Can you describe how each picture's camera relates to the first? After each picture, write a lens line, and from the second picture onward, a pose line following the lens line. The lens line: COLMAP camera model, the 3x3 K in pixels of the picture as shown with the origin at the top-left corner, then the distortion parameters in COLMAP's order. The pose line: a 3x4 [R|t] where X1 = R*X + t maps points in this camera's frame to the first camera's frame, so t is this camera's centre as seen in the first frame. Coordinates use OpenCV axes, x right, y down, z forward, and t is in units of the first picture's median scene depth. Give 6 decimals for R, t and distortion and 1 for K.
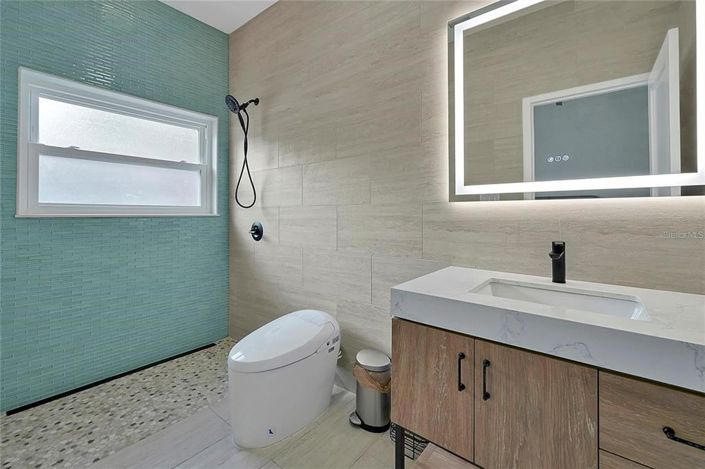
lens RADIAL K [[307.9, 0, 354.0], [0, 307.9, 213.7], [0, 0, 1]] dist [0.001225, 0.000133]
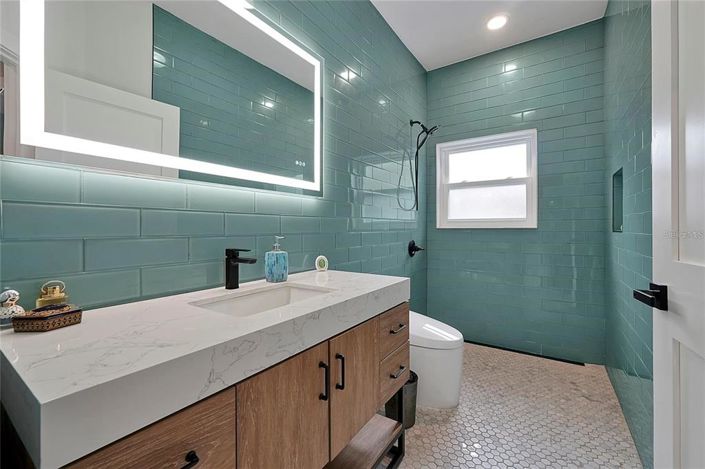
lens RADIAL K [[298.5, 0, 352.7], [0, 298.5, 230.2], [0, 0, 1]] dist [-0.005122, -0.000046]
pose [[0.077732, 0.000752, -0.996974, 0.485803], [0.013155, 0.999912, 0.001779, 0.009221], [0.996887, -0.013253, 0.077716, 0.368647]]
